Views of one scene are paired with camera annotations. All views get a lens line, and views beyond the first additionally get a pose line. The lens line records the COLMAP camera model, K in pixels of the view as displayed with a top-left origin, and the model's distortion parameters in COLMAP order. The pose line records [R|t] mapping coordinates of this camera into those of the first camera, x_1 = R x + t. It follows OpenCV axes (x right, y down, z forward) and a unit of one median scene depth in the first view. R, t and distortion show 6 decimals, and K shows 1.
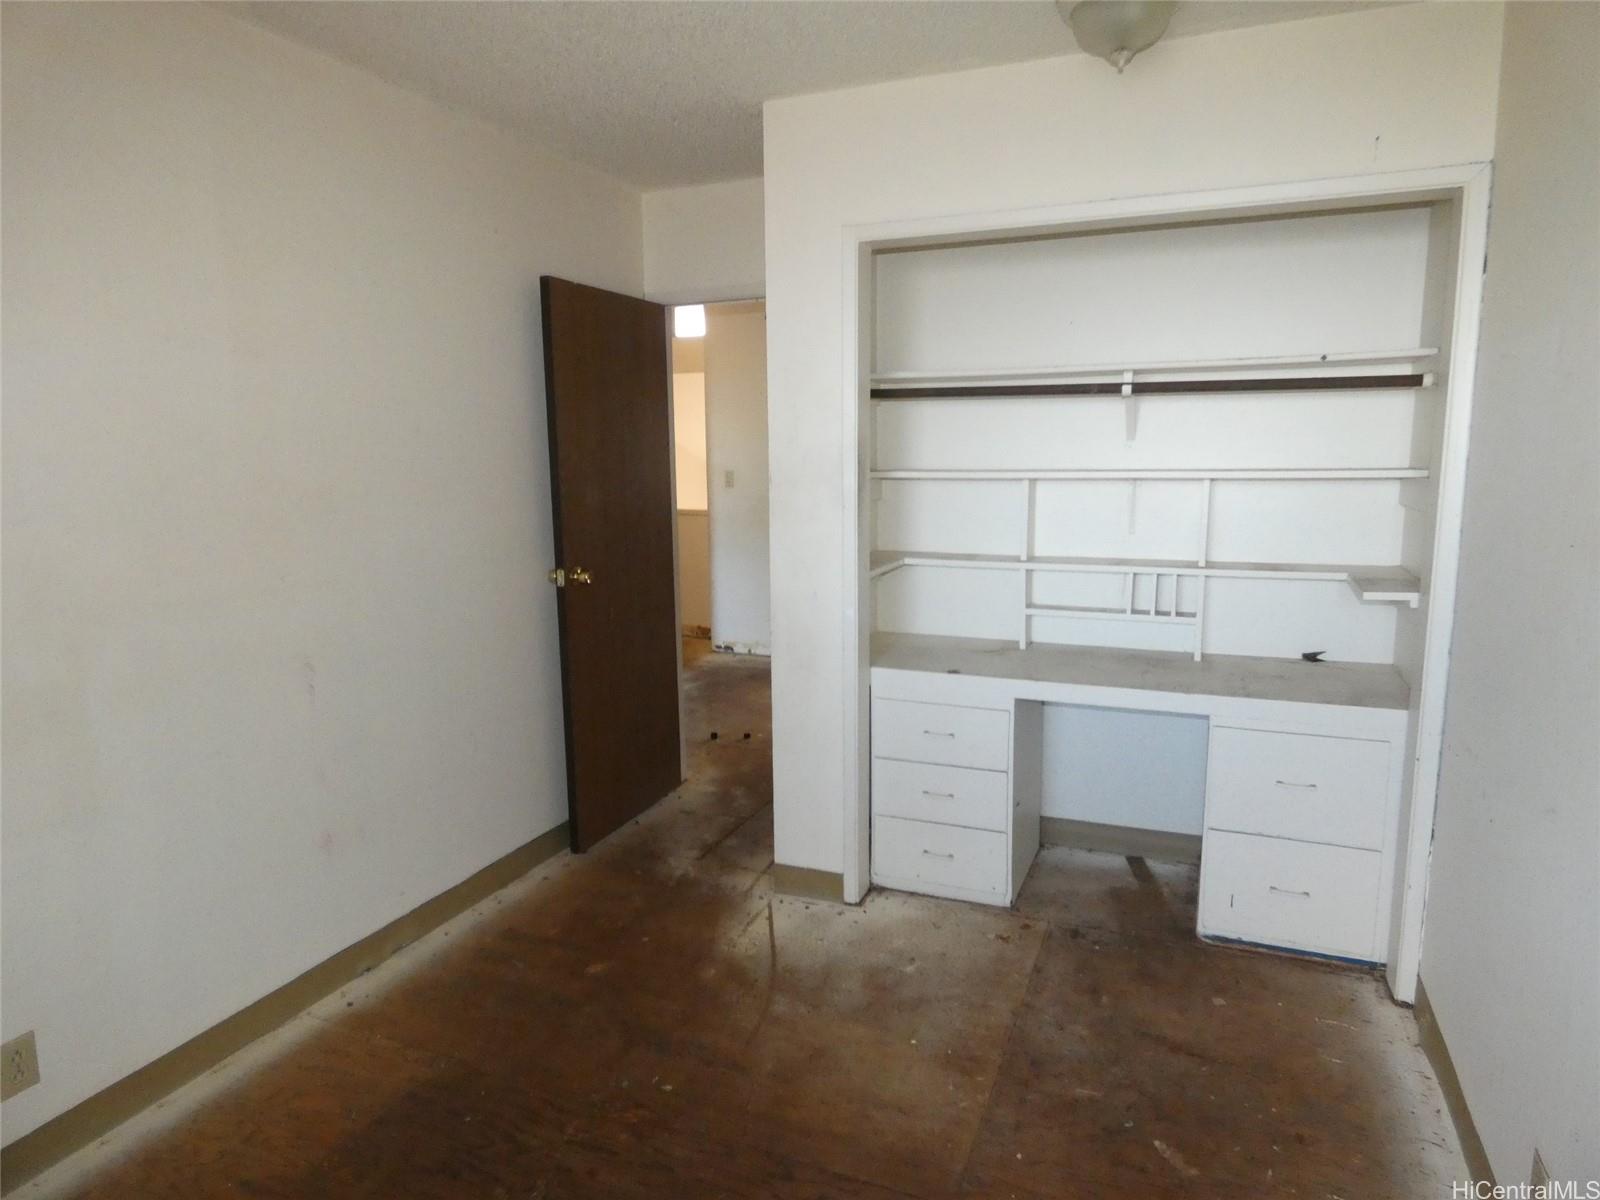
lens RADIAL K [[955.2, 0, 805.3], [0, 955.2, 604.7], [0, 0, 1]] dist [-0.004757, 0.000453]
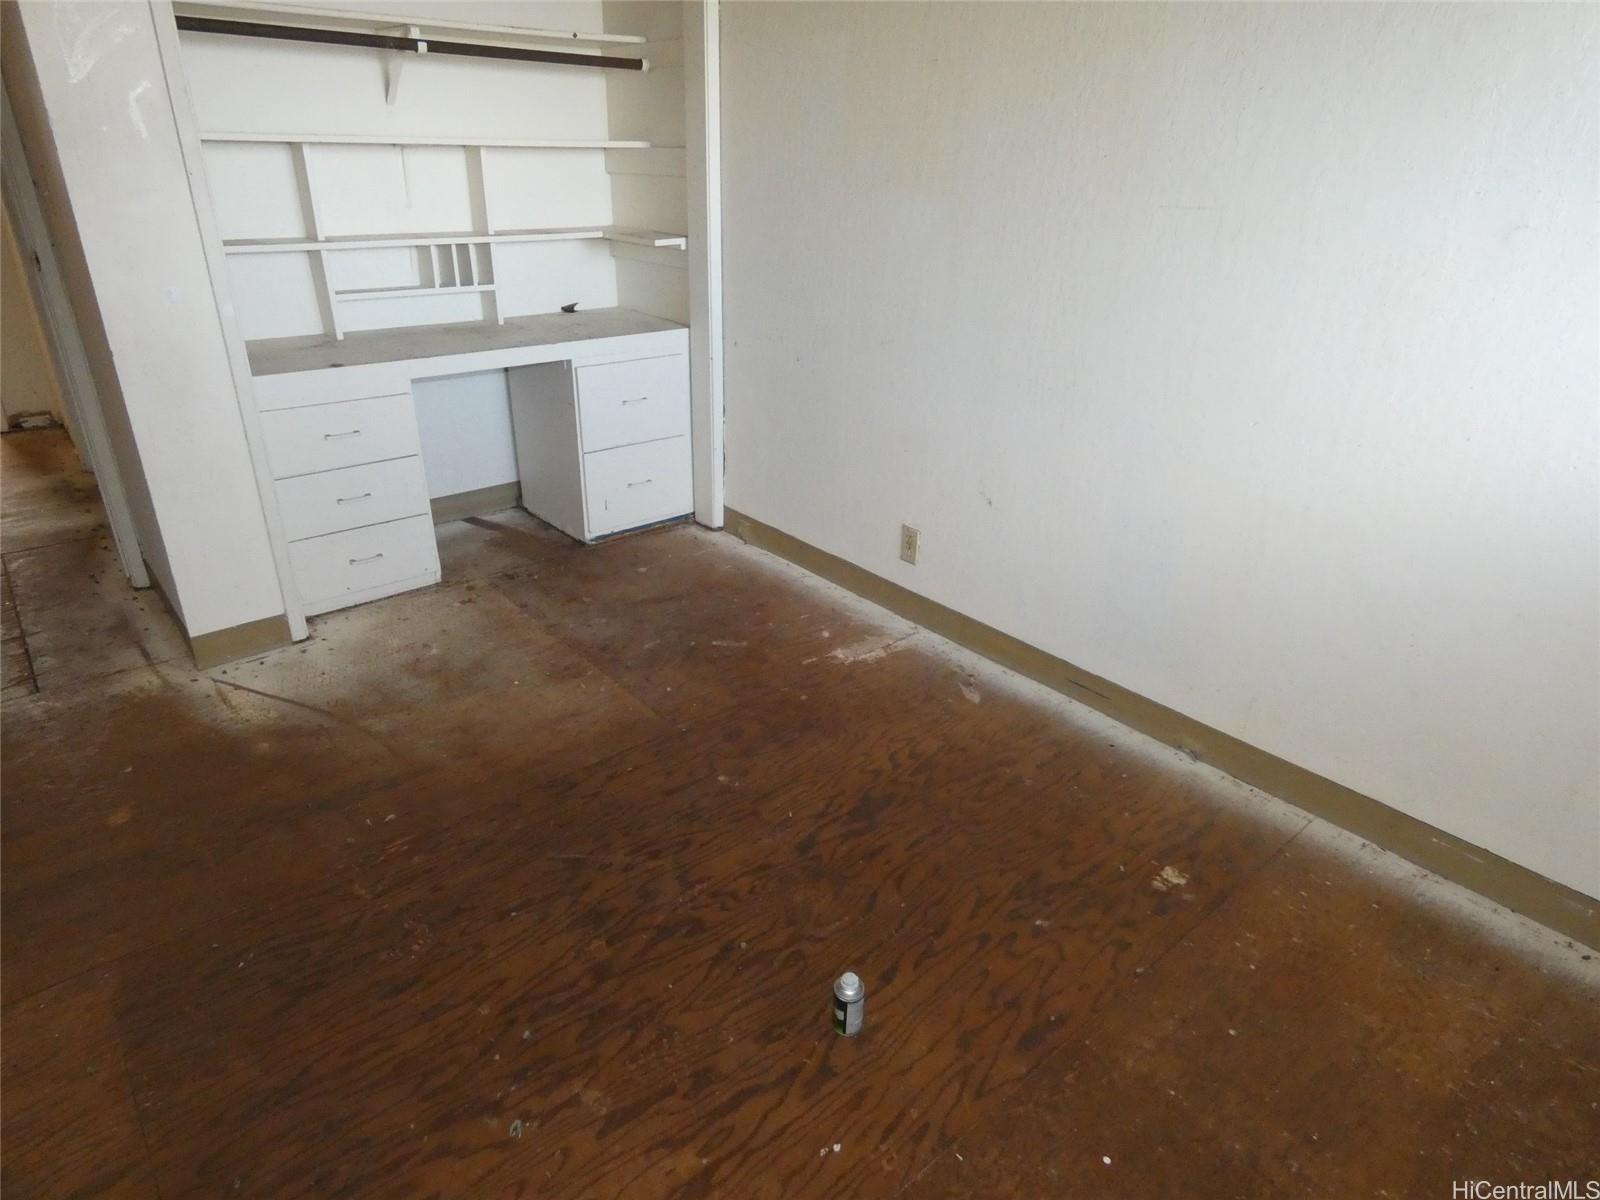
lens RADIAL K [[955.2, 0, 806.3], [0, 955.2, 600.3], [0, 0, 1]] dist [-0.004757, 0.000453]
pose [[0.445397, -0.361231, 0.819227, -0.546086], [0.118773, 0.930749, 0.345832, 0.017279], [-0.887420, -0.056731, 0.457457, 0.166367]]
